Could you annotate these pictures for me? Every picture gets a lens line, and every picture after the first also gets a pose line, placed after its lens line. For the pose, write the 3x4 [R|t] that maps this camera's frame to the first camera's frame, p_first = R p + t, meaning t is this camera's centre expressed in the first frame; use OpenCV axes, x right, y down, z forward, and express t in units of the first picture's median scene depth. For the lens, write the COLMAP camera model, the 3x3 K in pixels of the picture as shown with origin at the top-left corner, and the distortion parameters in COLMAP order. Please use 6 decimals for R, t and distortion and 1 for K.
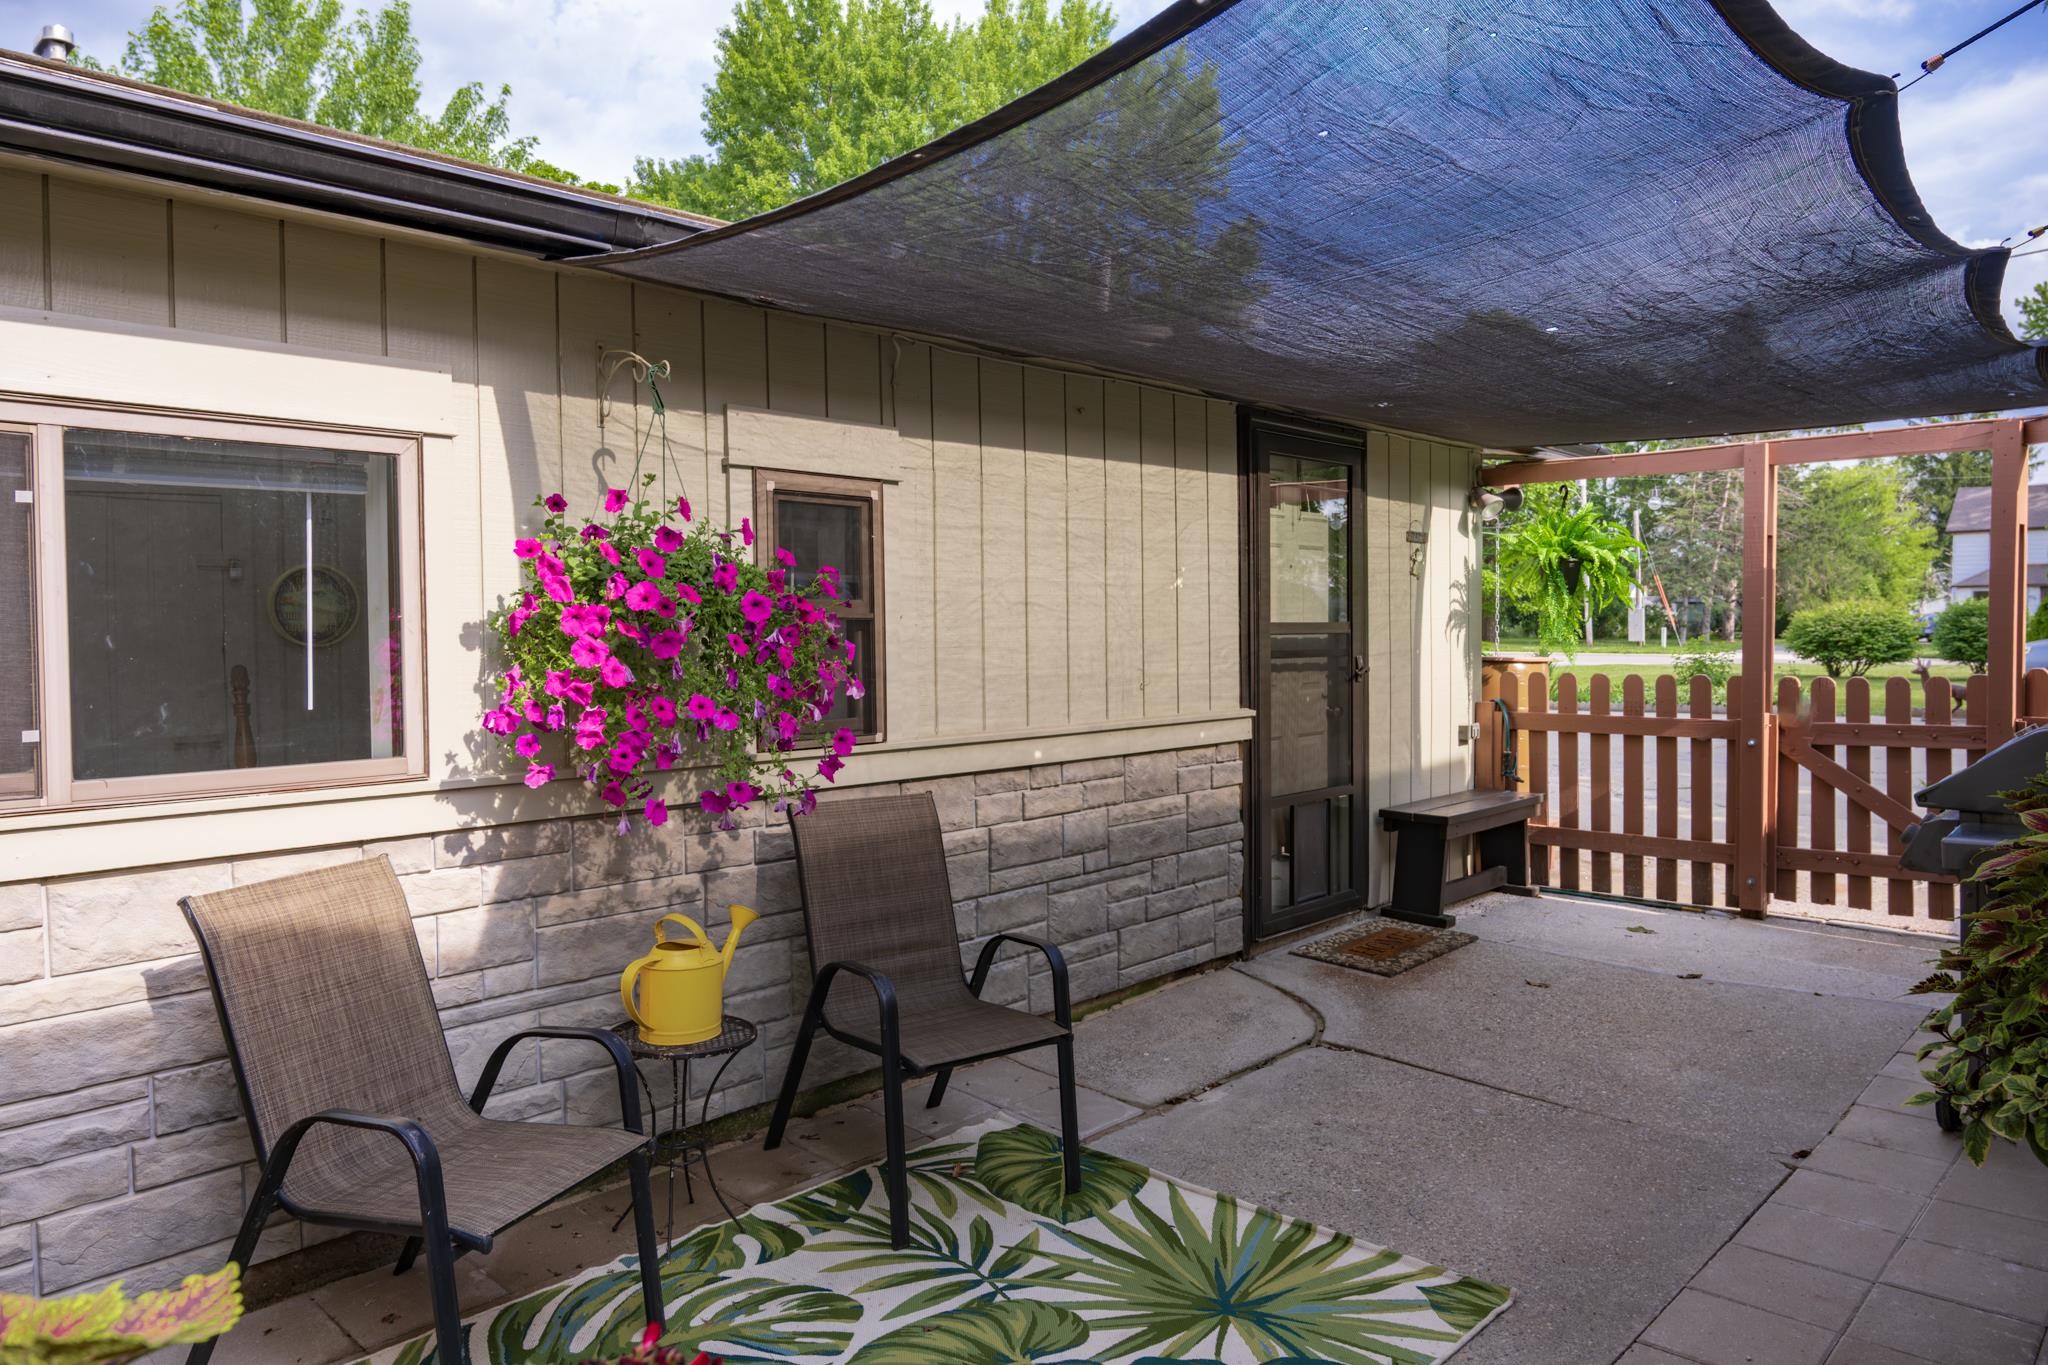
lens RADIAL K [[1353.1, 0, 1024.0], [0, 1353.1, 682.5], [0, 0, 1]] dist [-0.002135, -0.000842]
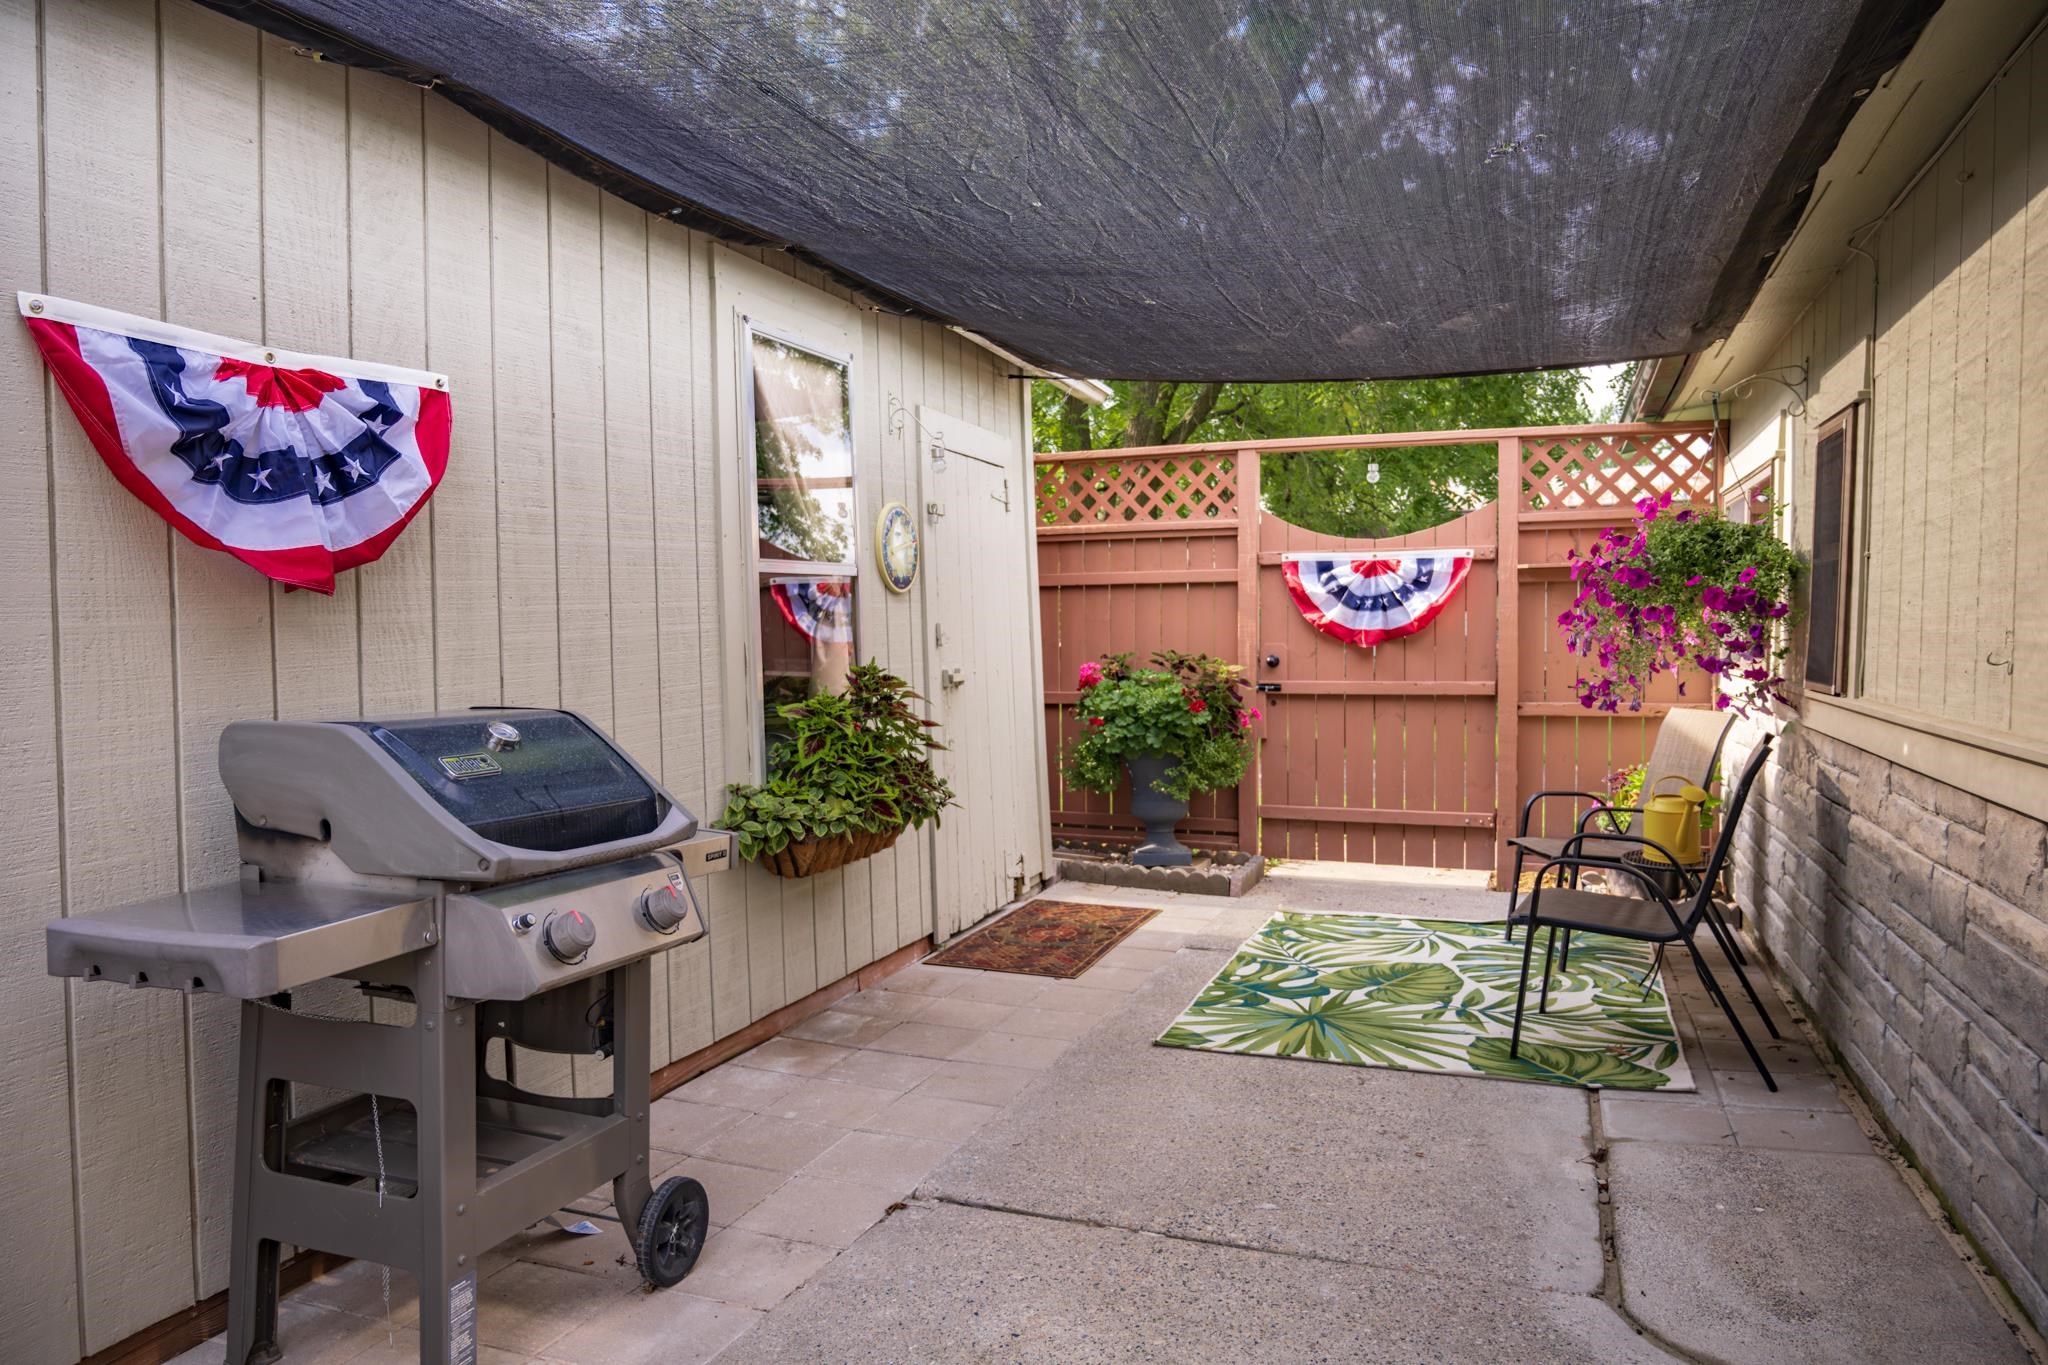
lens RADIAL K [[1353.1, 0, 1024.0], [0, 1353.1, 682.5], [0, 0, 1]] dist [-0.002135, -0.000842]
pose [[-0.923674, 0.030826, -0.381937, 0.959408], [-0.001320, 0.996497, 0.083620, -0.050249], [0.383176, 0.077741, -0.920398, 2.092508]]
